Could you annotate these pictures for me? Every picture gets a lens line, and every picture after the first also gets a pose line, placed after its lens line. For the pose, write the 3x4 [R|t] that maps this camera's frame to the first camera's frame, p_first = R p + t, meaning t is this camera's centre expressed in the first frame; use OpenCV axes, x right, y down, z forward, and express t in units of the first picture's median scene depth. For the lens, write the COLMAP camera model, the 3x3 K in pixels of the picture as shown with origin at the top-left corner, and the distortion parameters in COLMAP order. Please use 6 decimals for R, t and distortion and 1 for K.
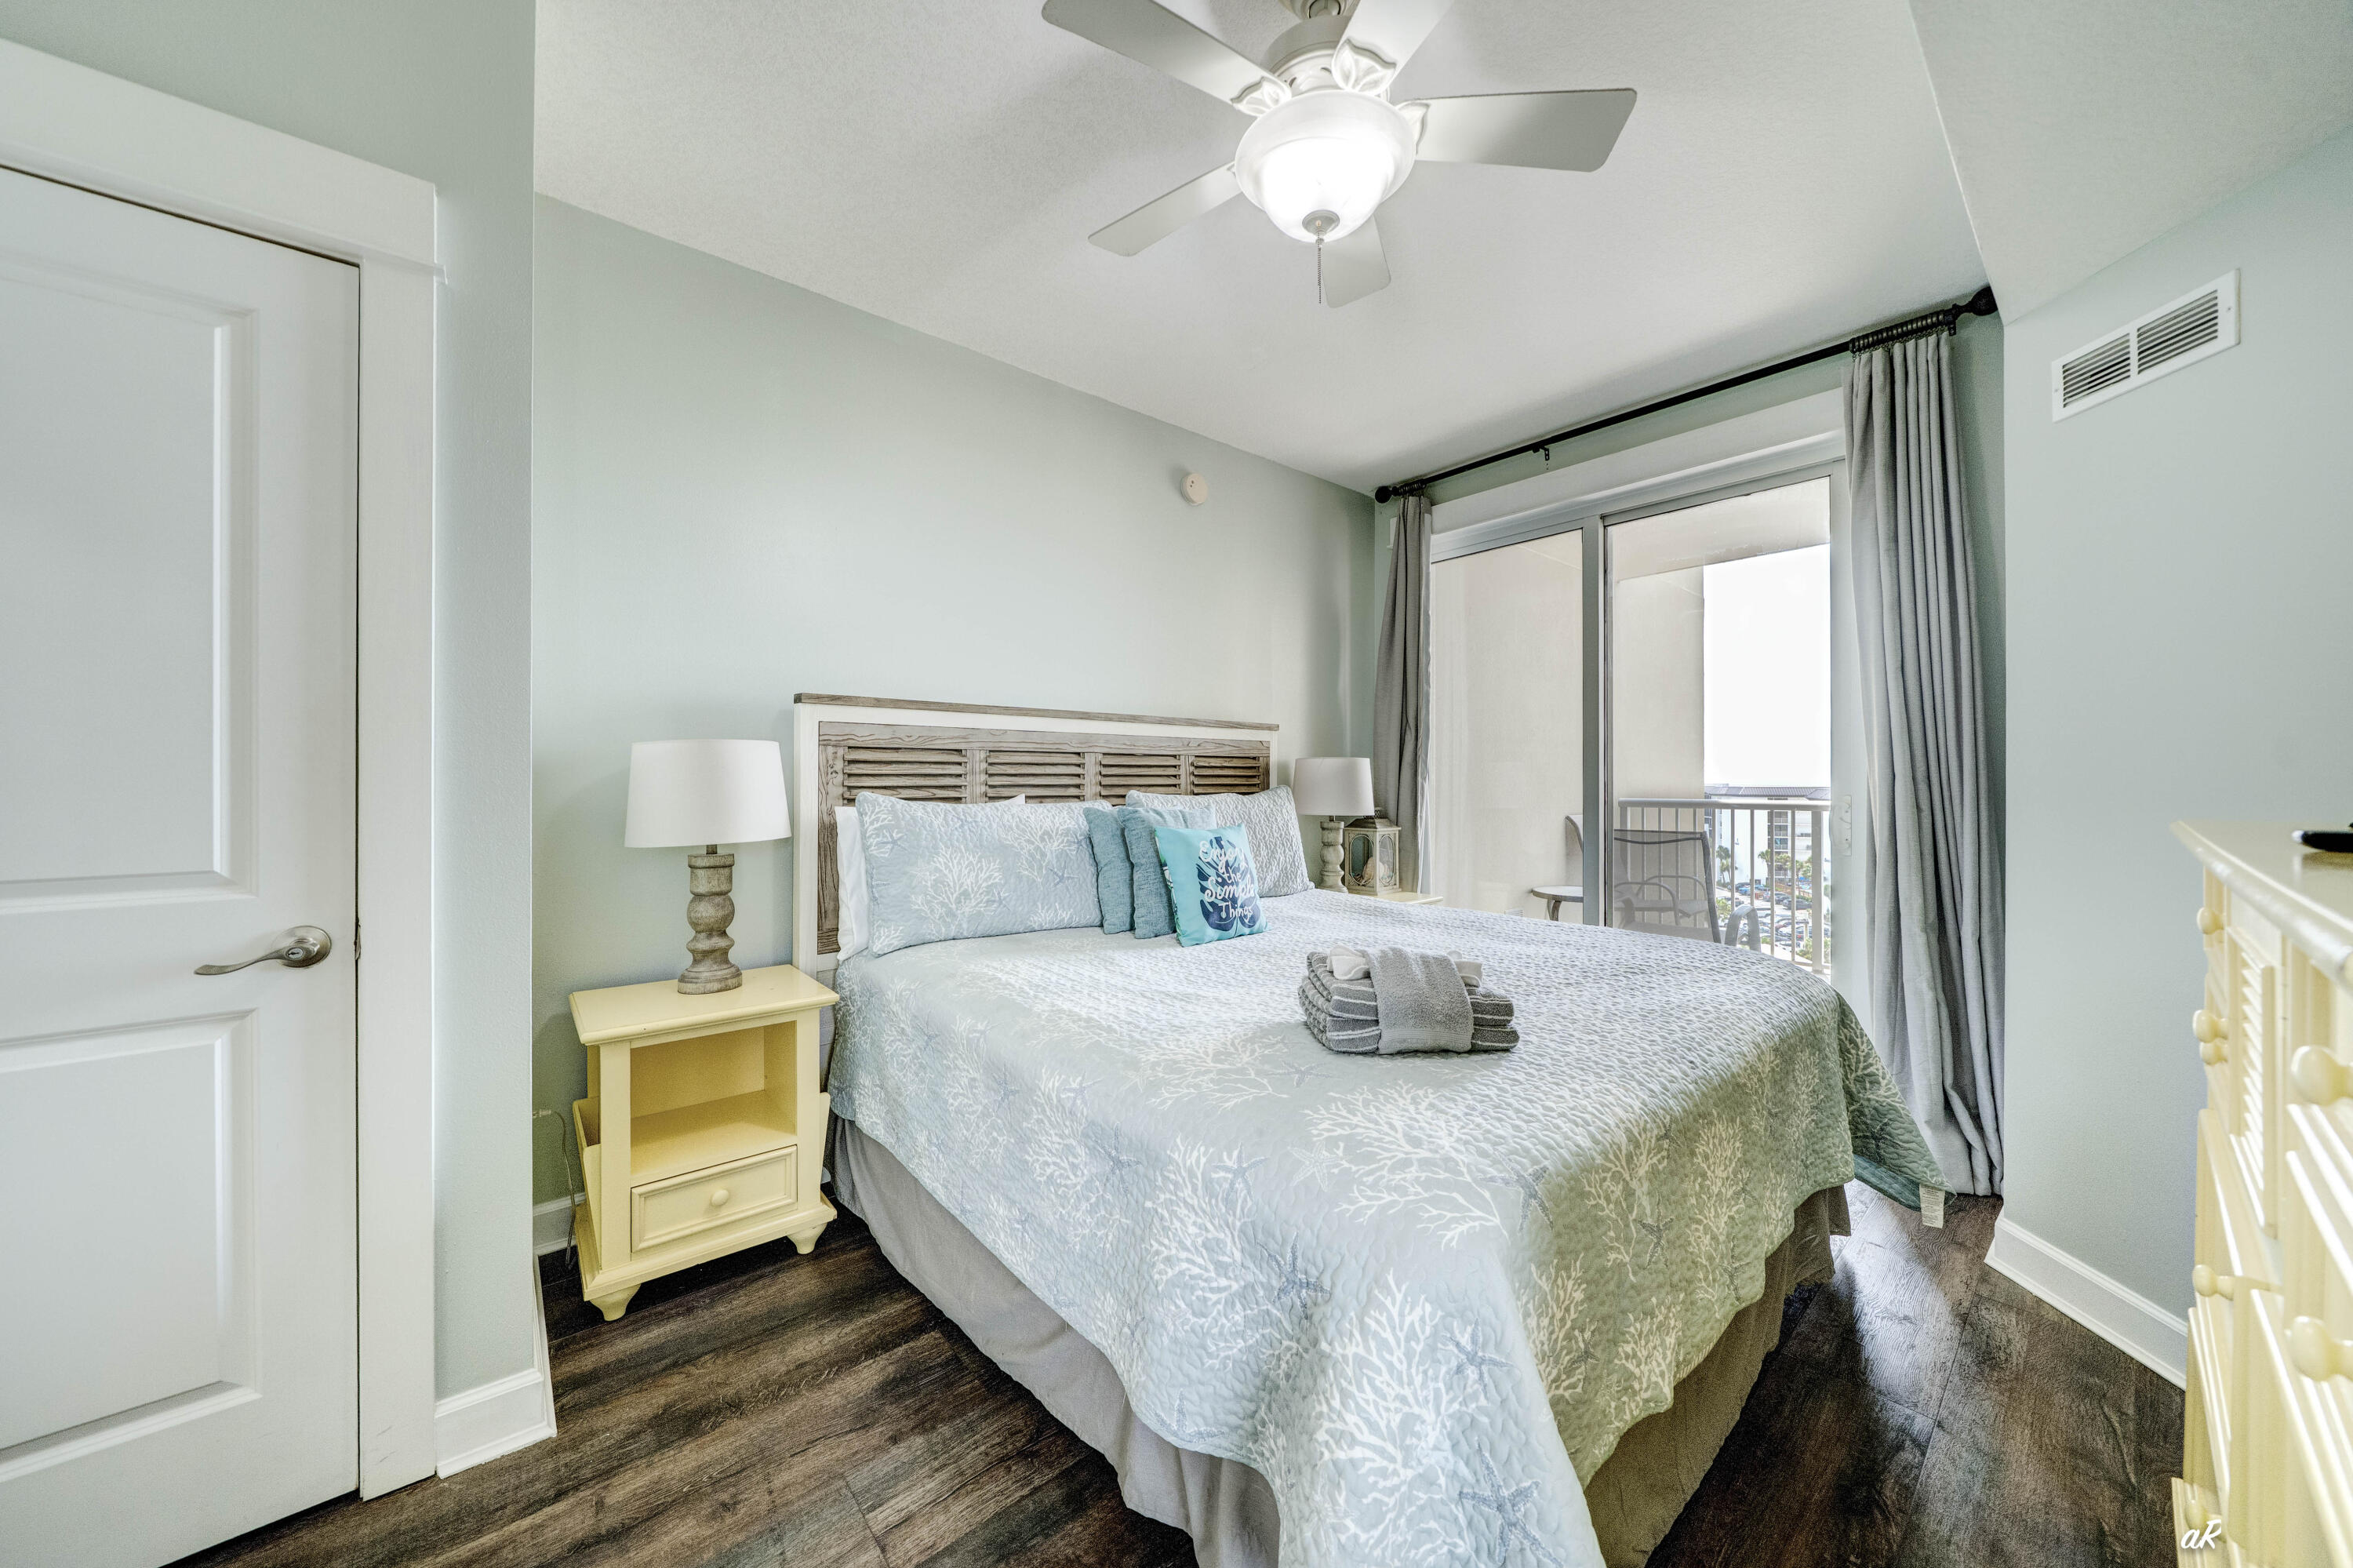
lens RADIAL K [[835.5, 0, 1166.8], [0, 835.5, 772.7], [0, 0, 1]] dist [-0.005683, -0.000224]
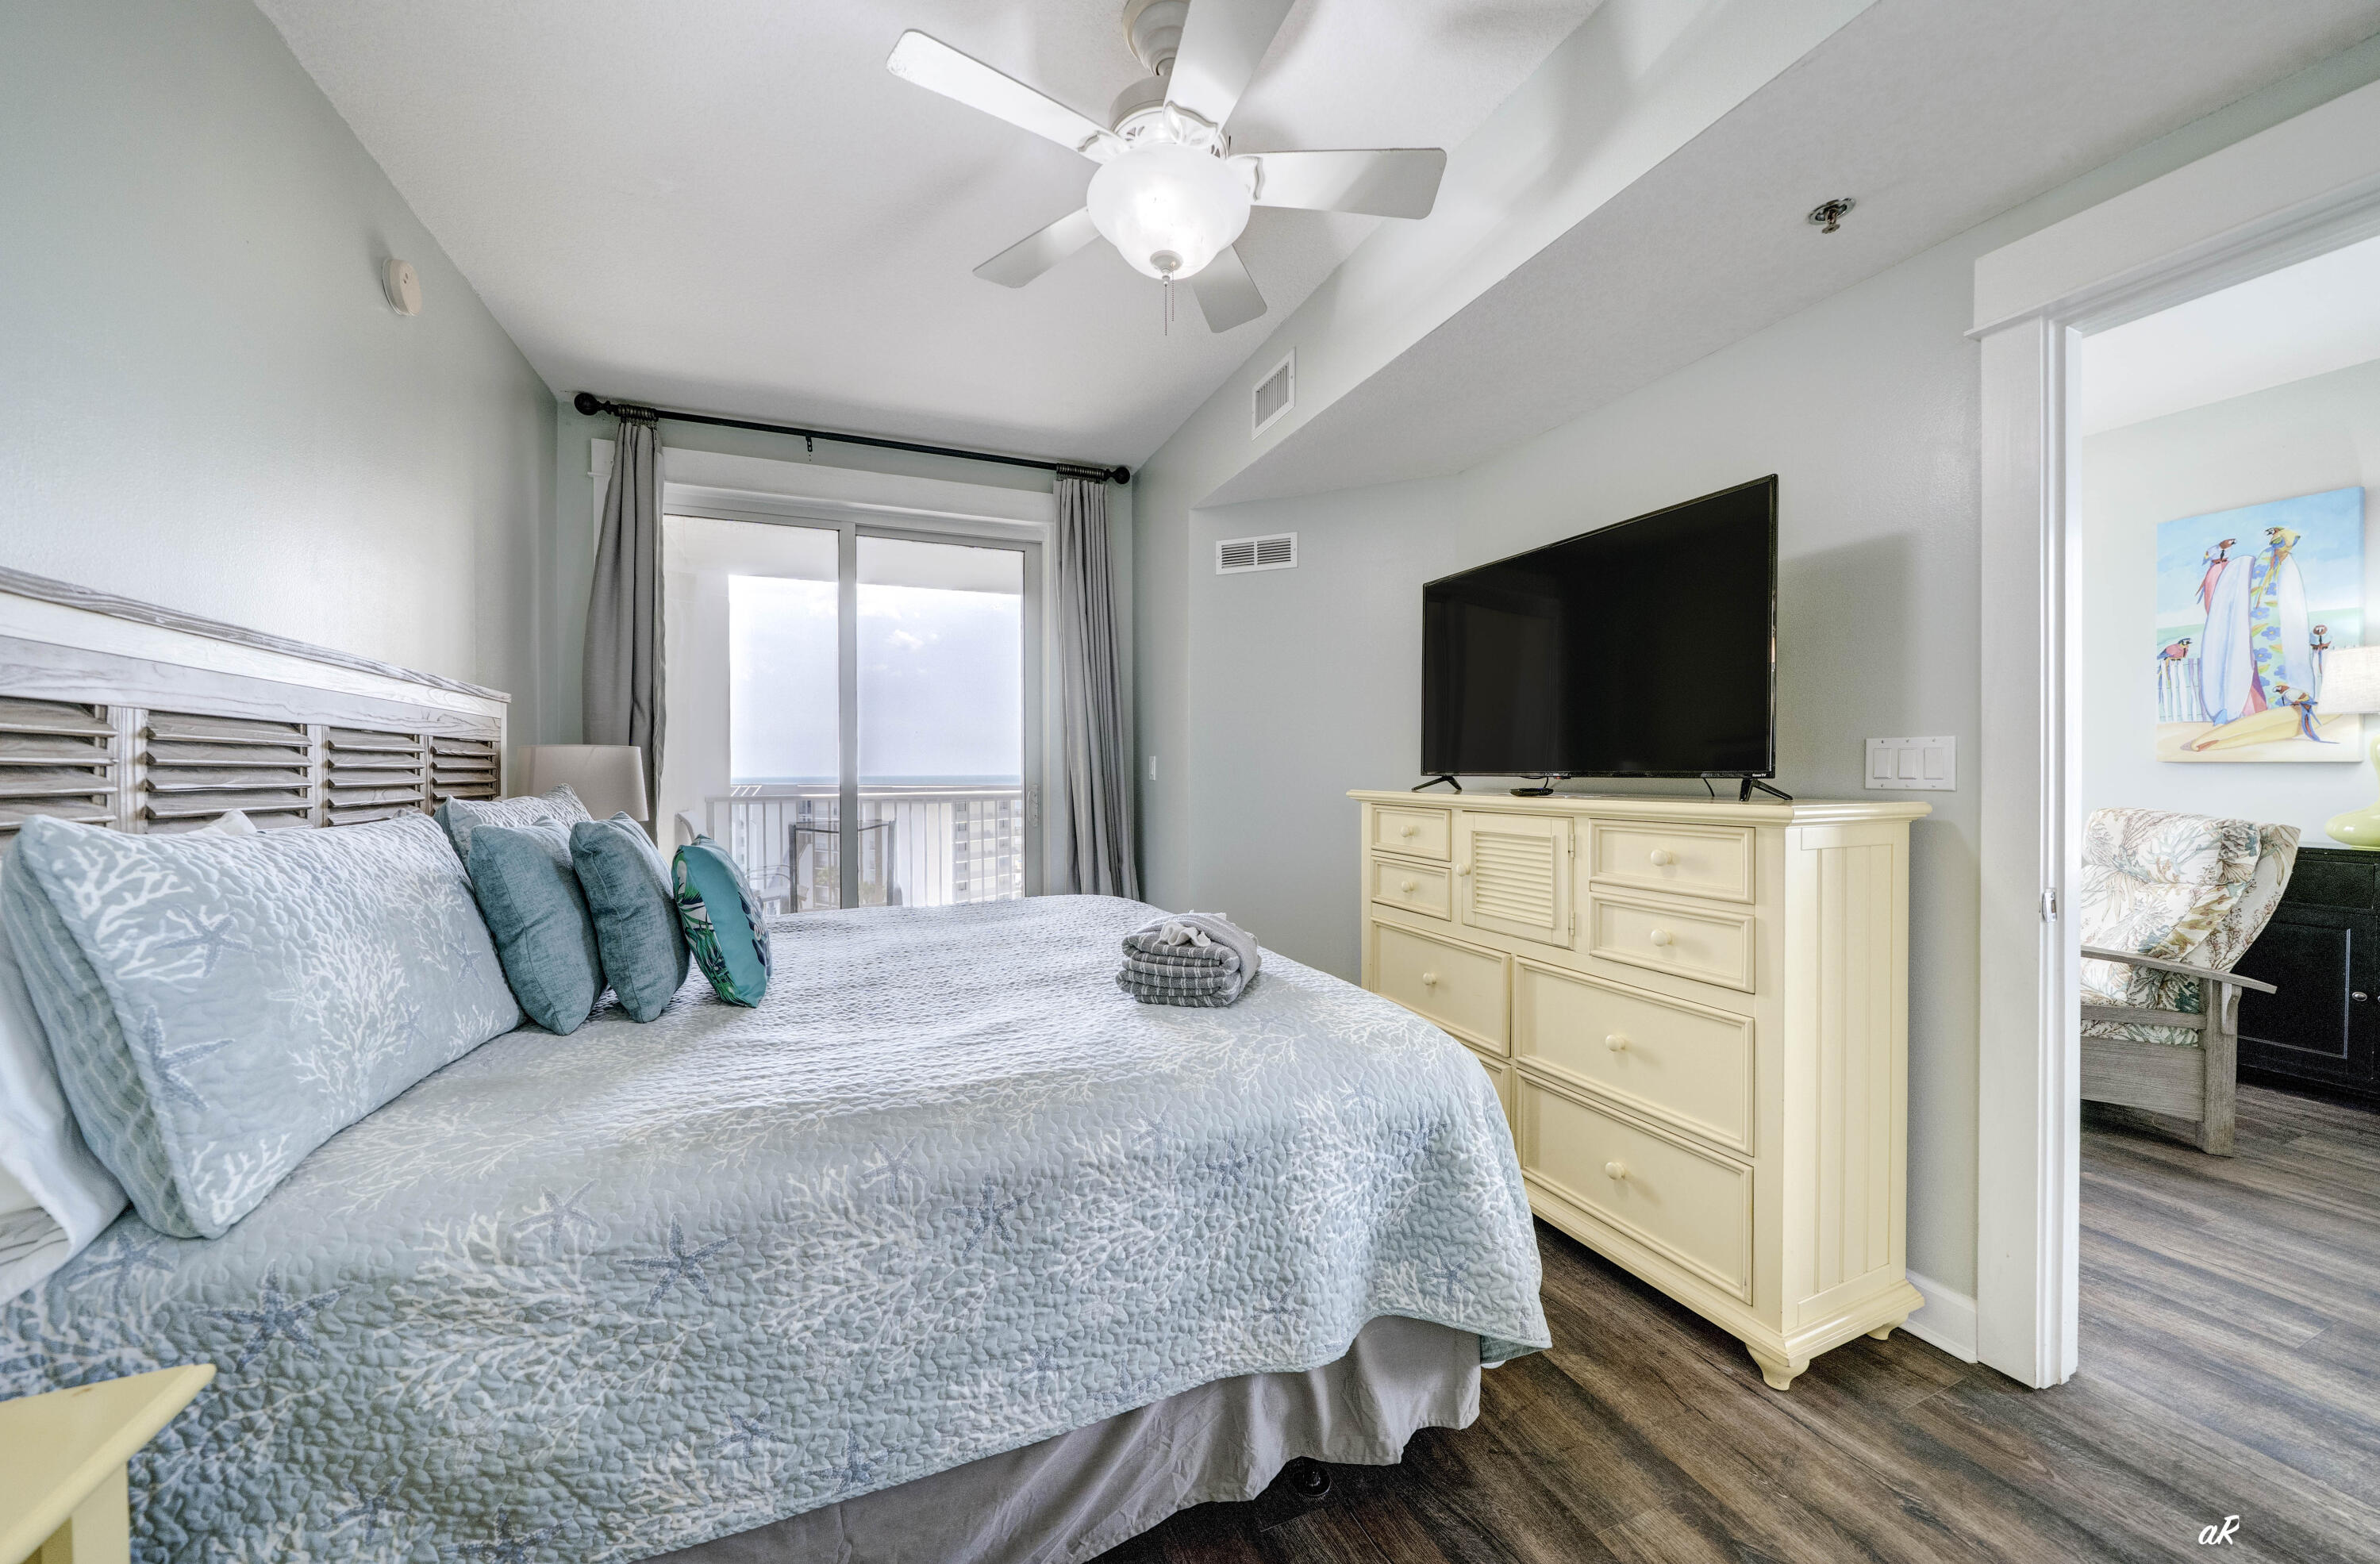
lens RADIAL K [[840.1, 0, 1191.8], [0, 840.1, 769.5], [0, 0, 1]] dist [-0.002077, -0.000061]
pose [[0.277316, 0.000493, 0.960779, -0.532262], [-0.003208, 0.999995, 0.000413, 0.001783], [-0.960773, -0.003196, 0.277316, 0.408063]]
